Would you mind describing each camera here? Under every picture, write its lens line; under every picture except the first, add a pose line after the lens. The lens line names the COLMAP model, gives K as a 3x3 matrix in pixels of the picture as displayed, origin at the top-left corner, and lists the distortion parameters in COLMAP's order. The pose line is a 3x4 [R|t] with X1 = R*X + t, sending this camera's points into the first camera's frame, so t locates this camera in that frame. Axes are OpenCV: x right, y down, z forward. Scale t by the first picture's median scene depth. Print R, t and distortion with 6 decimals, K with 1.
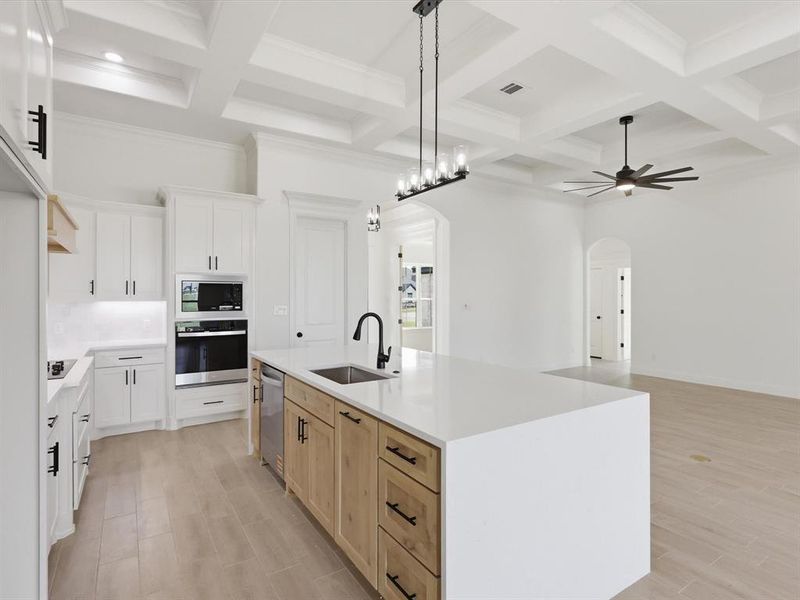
lens RADIAL K [[419.9, 0, 398.2], [0, 419.9, 297.1], [0, 0, 1]] dist [-0.000085, 0.000321]
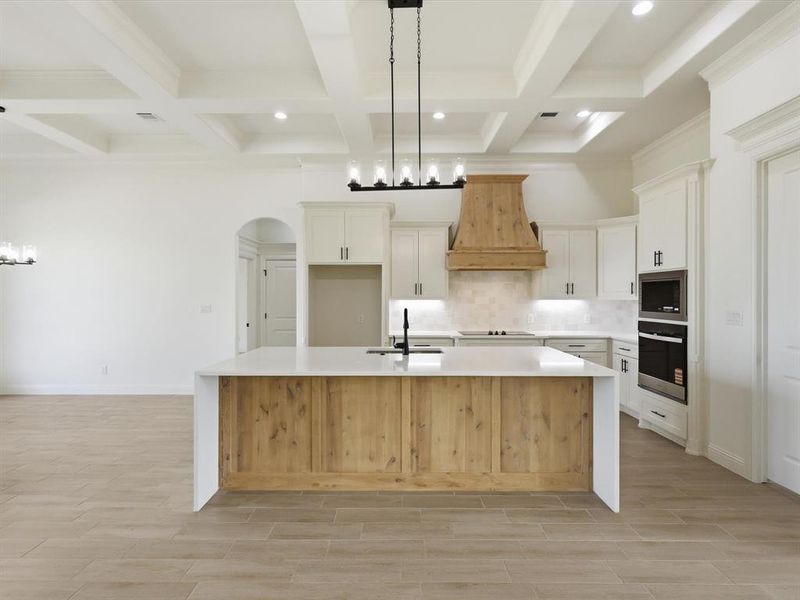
lens RADIAL K [[419.9, 0, 398.2], [0, 419.9, 297.1], [0, 0, 1]] dist [-0.000085, 0.000321]
pose [[-0.548326, 0.001821, -0.836262, 0.627413], [-0.001786, 0.999993, 0.003349, -0.000703], [0.836263, 0.003330, -0.548319, 1.048114]]
